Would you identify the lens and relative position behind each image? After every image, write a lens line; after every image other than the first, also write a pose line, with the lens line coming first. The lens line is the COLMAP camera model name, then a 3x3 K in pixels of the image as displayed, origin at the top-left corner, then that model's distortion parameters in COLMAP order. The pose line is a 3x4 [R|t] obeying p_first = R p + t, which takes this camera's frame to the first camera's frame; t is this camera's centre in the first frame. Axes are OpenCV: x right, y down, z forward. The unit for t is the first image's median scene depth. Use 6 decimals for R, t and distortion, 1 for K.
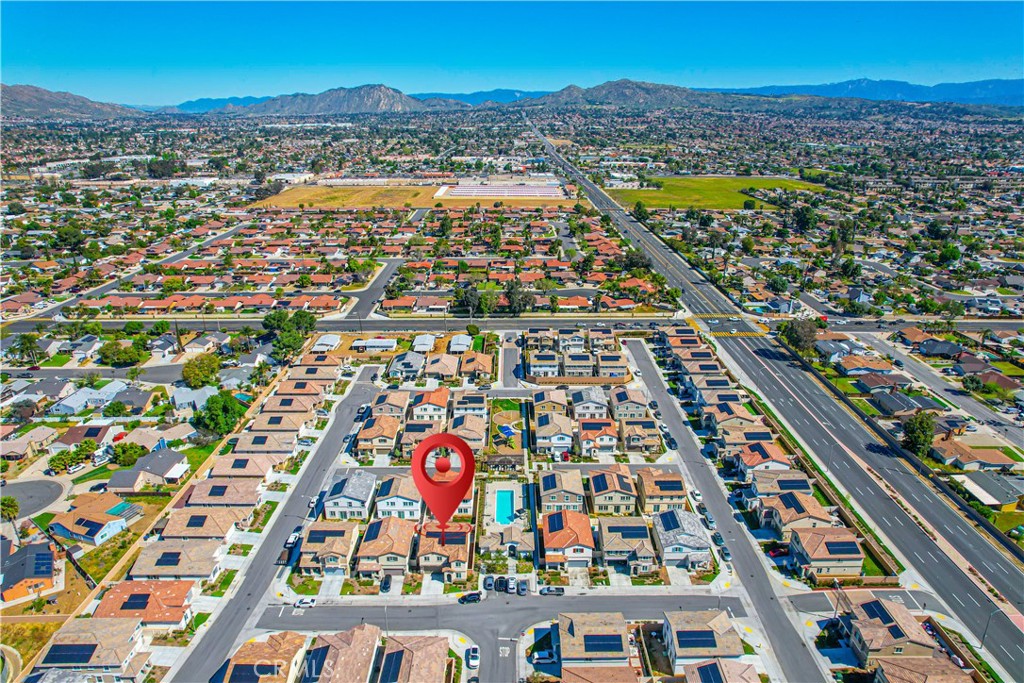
lens RADIAL K [[656.0, 0, 516.7], [0, 656.0, 345.8], [0, 0, 1]] dist [-0.078308, 0.066968]
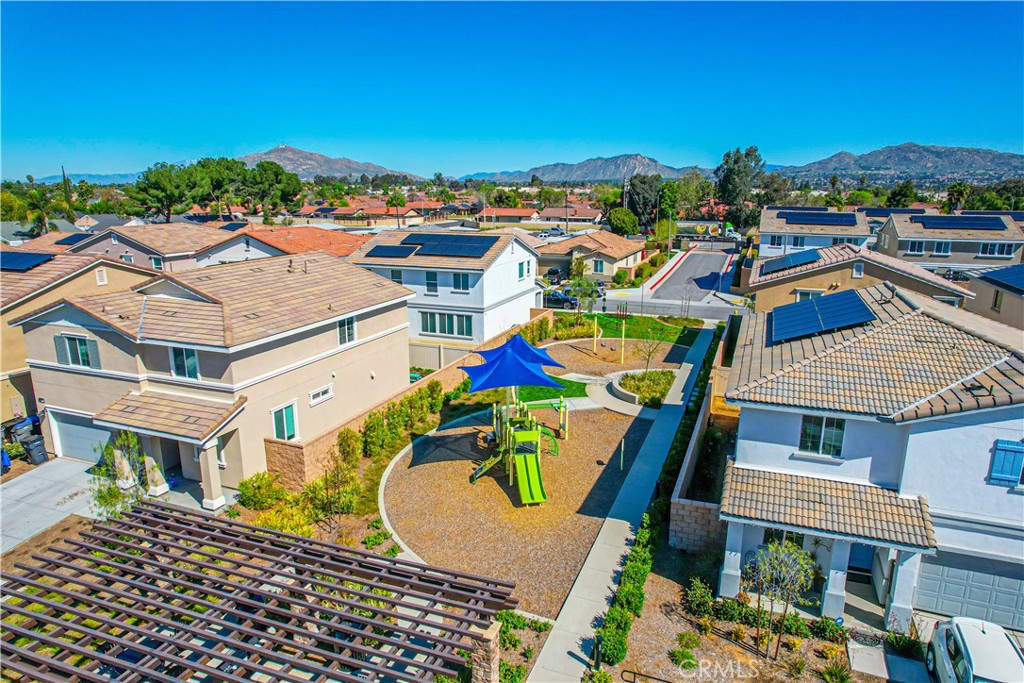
lens RADIAL K [[656.0, 0, 516.7], [0, 656.0, 345.8], [0, 0, 1]] dist [-0.078308, 0.066968]
pose [[0.931393, 0.091708, -0.352274, 0.045018], [-0.128752, 0.988184, -0.083159, 0.190501], [0.340485, 0.122809, 0.932195, 1.210358]]
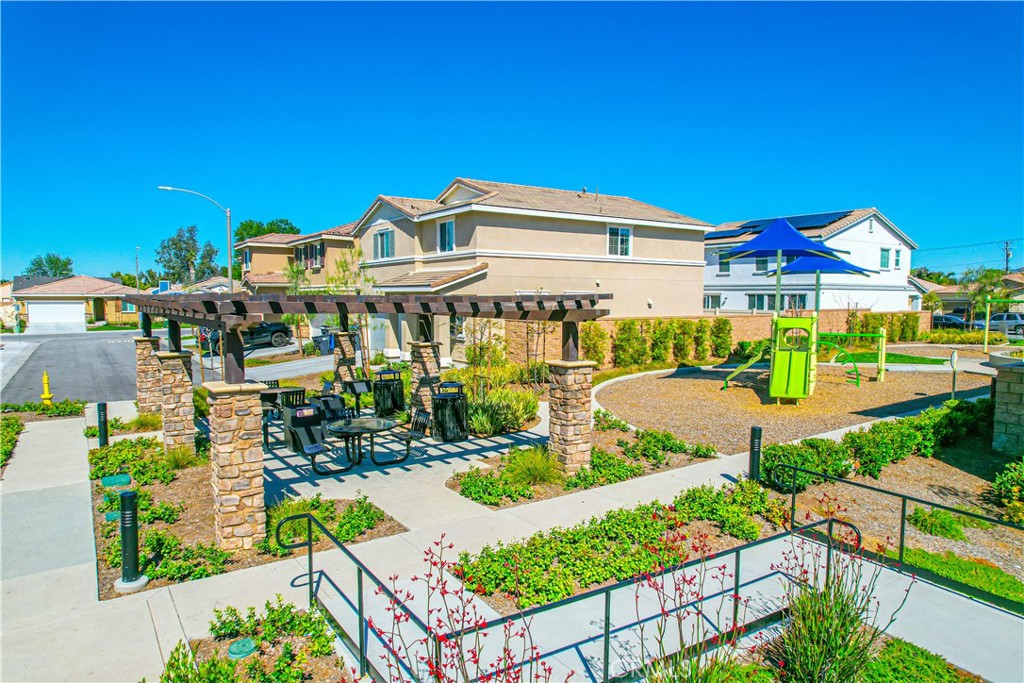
lens RADIAL K [[656.0, 0, 516.7], [0, 656.0, 345.8], [0, 0, 1]] dist [-0.078308, 0.066968]
pose [[0.549553, 0.053044, -0.833773, 0.065591], [-0.286051, 0.949610, -0.128127, 0.234487], [0.784963, 0.308914, 0.537034, 1.262409]]
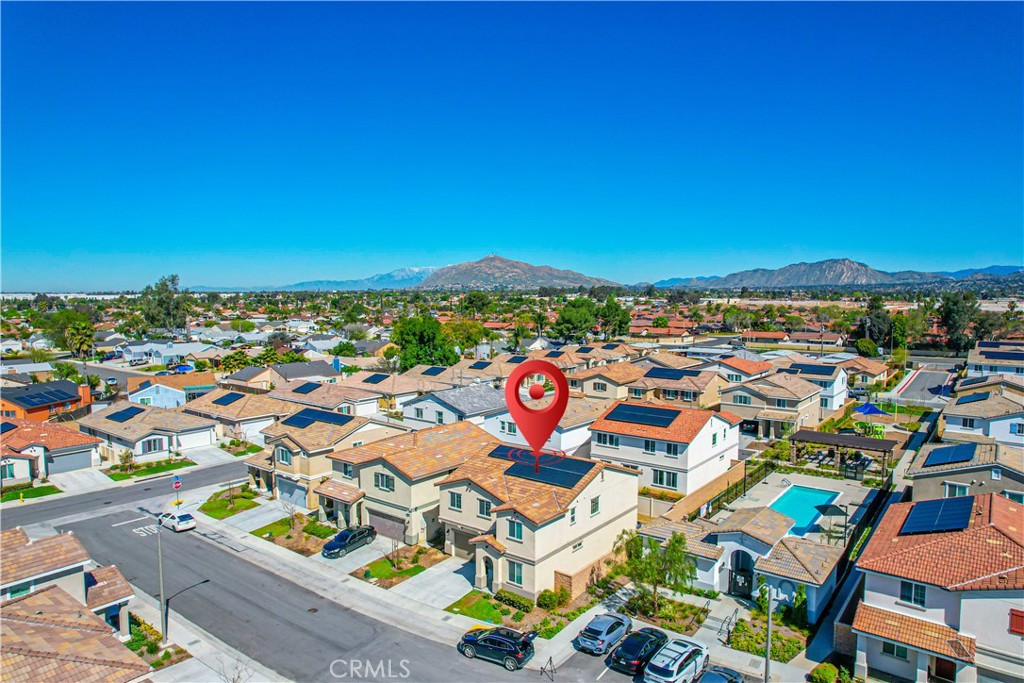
lens RADIAL K [[656.0, 0, 516.7], [0, 656.0, 345.8], [0, 0, 1]] dist [-0.078308, 0.066968]
pose [[0.788022, 0.052864, -0.613373, 0.083686], [-0.210167, 0.959555, -0.187310, 0.301840], [0.578663, 0.276515, 0.767260, 0.727981]]
